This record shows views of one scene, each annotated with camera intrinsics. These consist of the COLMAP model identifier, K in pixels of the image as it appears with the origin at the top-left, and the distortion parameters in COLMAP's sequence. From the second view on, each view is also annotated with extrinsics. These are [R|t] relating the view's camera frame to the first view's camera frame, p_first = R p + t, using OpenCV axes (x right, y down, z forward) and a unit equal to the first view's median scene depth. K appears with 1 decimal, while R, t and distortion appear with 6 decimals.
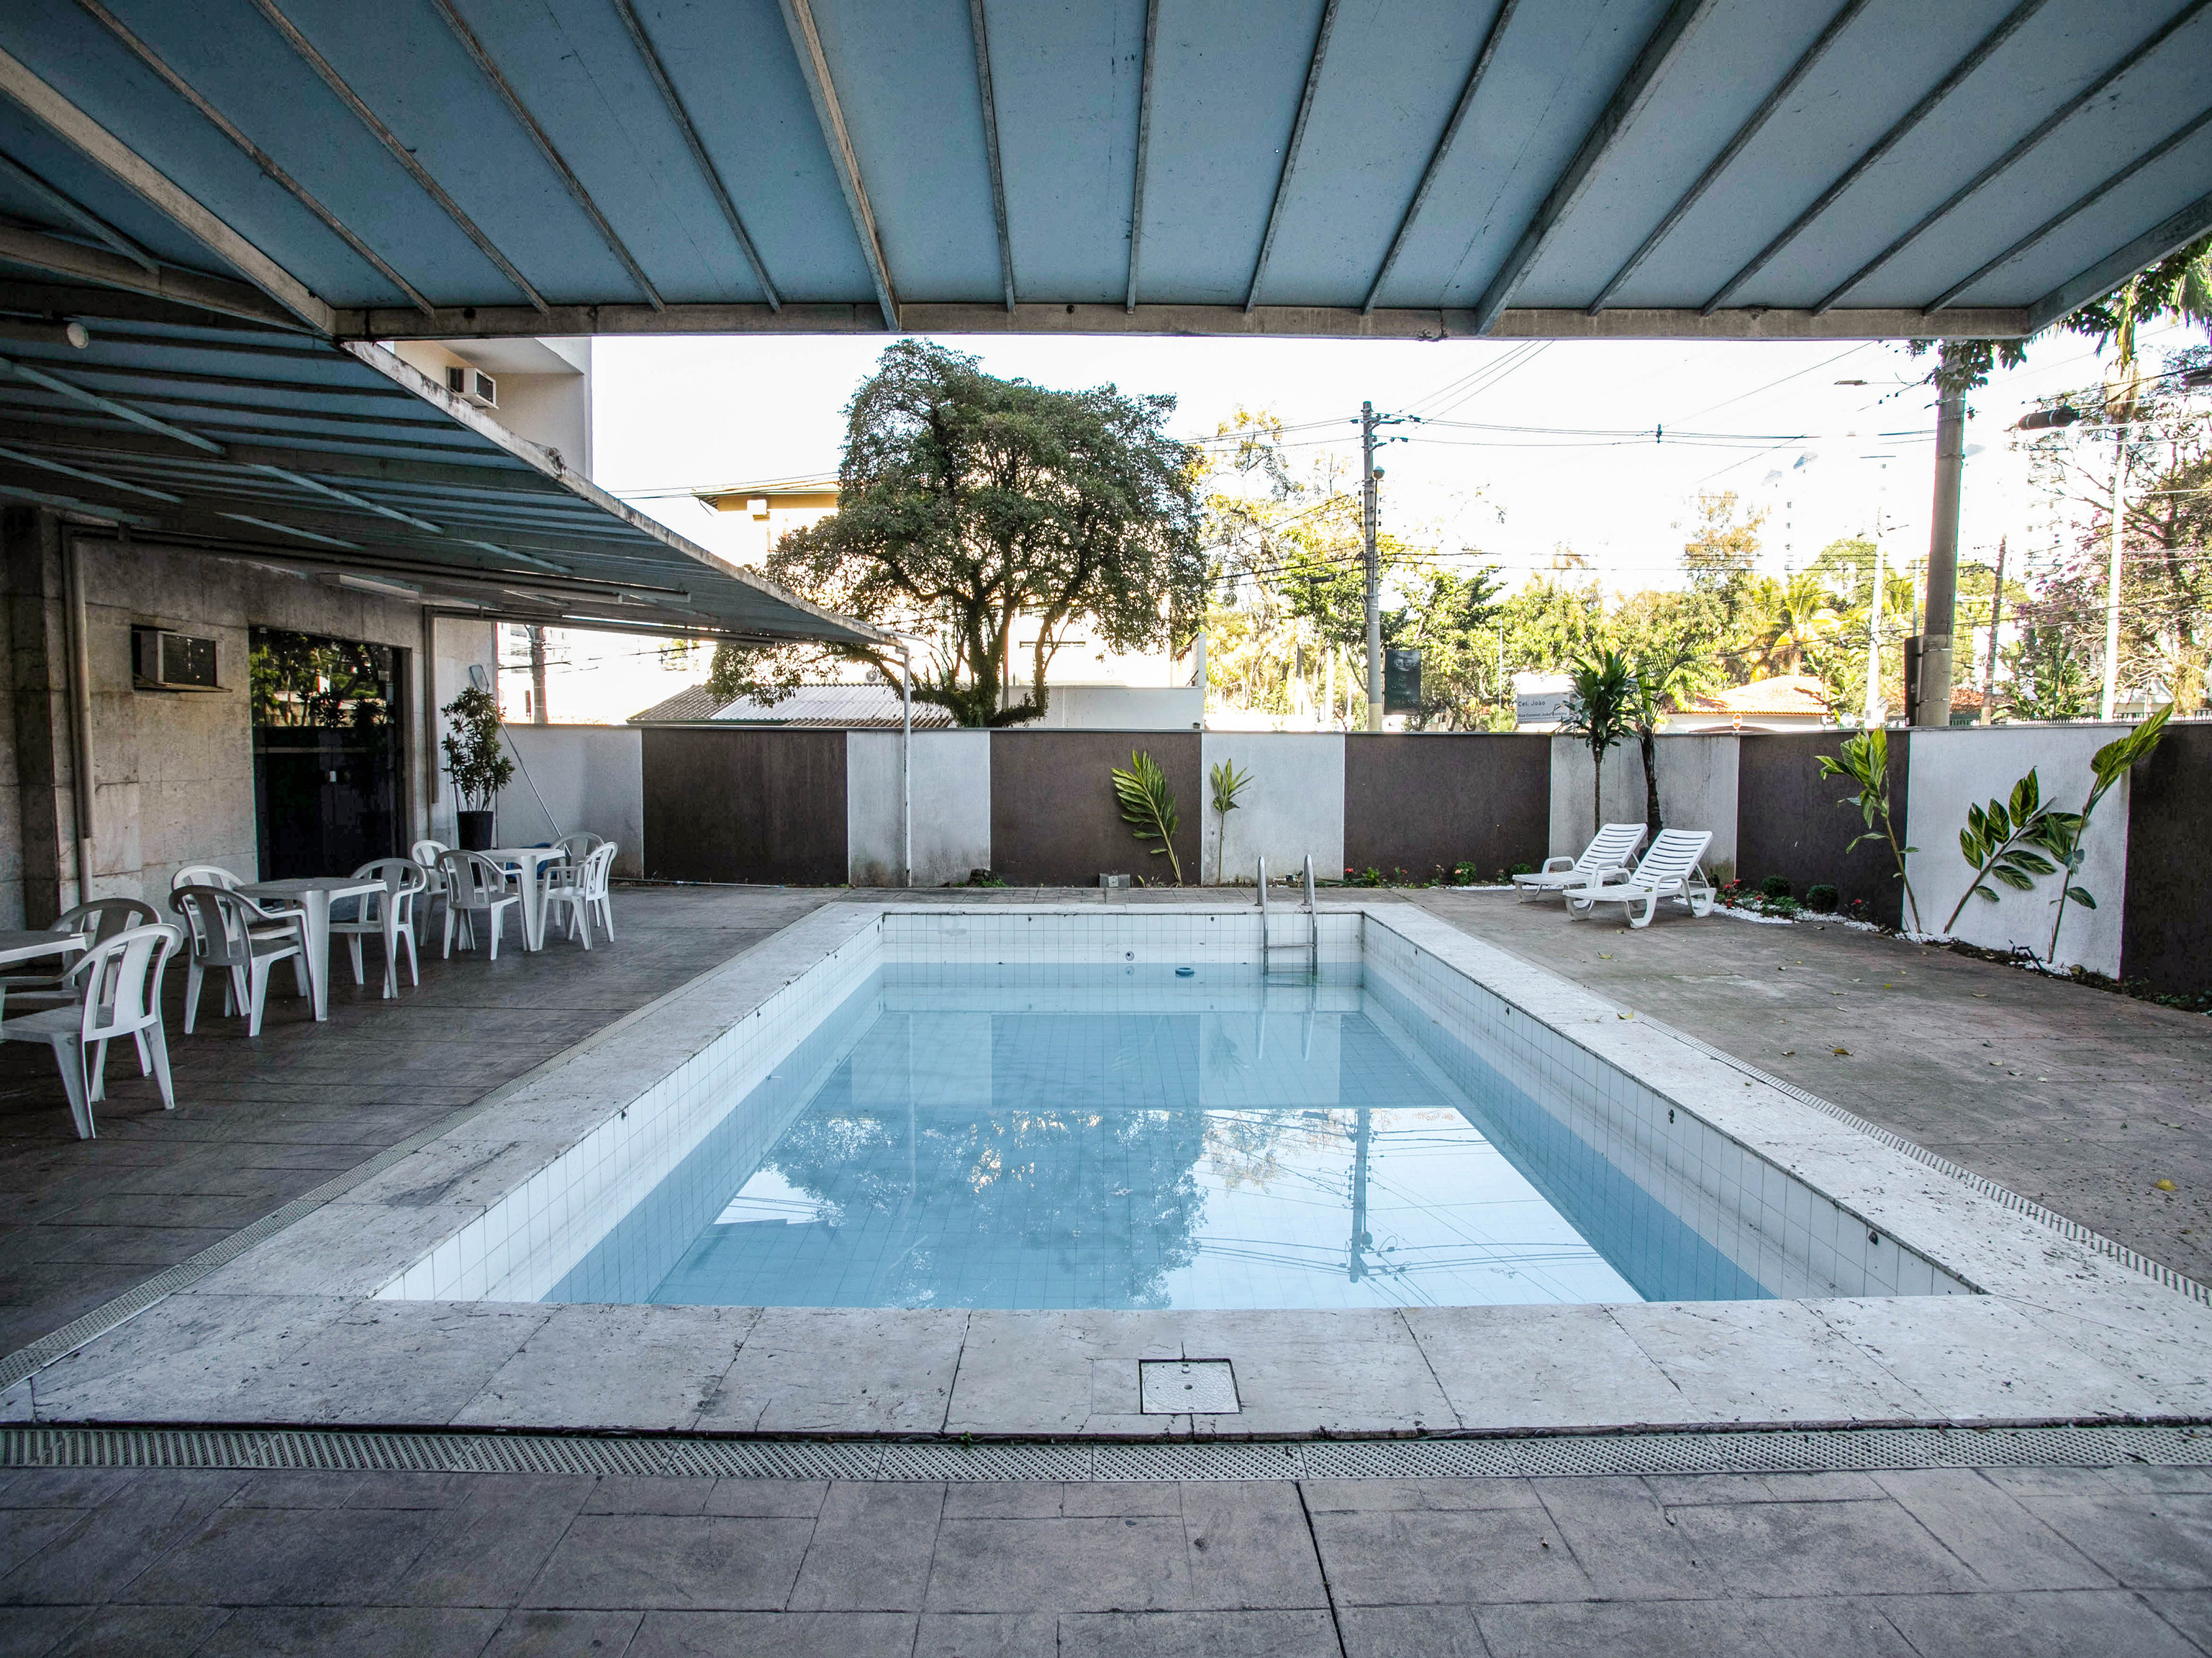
lens RADIAL K [[1082.9, 0, 1101.9], [0, 1082.9, 765.6], [0, 0, 1]] dist [-0.066409, 0.025277]
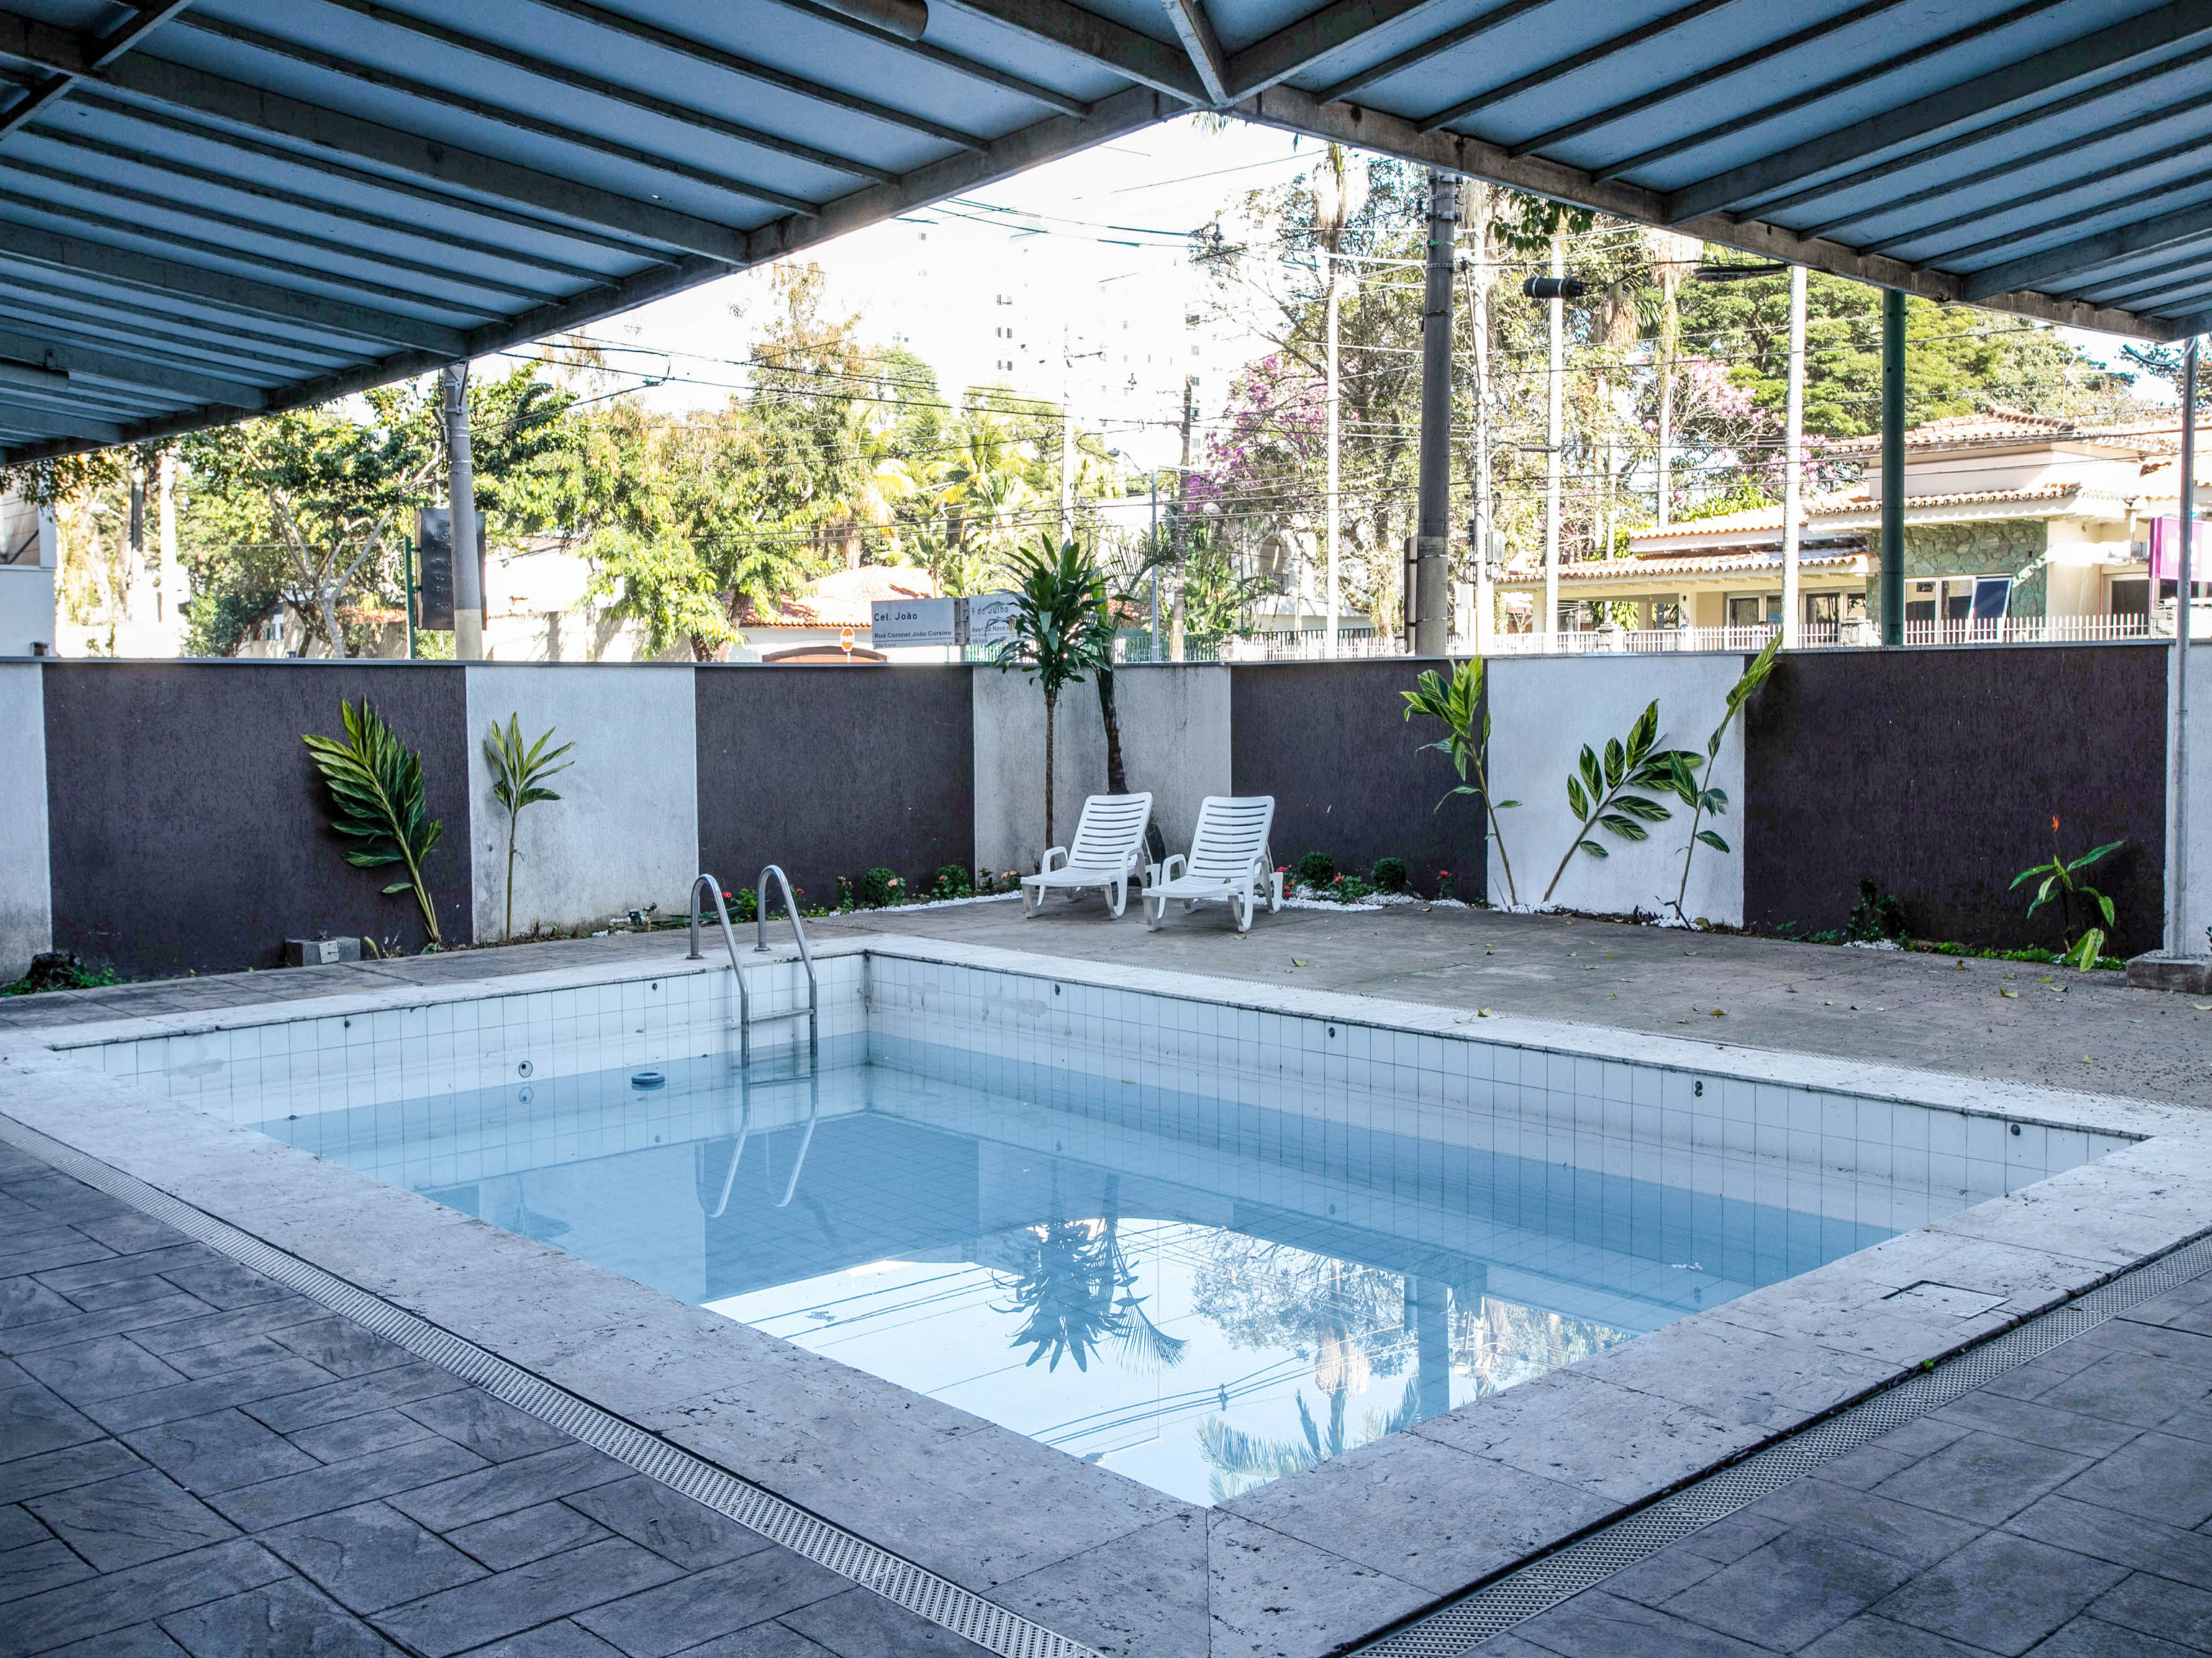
lens RADIAL K [[2057.6, 0, 1104.8], [0, 2057.6, 748.8], [0, 0, 1]] dist [-0.012109, 0.069851]
pose [[0.745102, -0.032673, 0.666150, -0.458970], [0.023954, 0.999466, 0.022229, -0.005271], [-0.666520, -0.000605, 0.745487, 0.010446]]
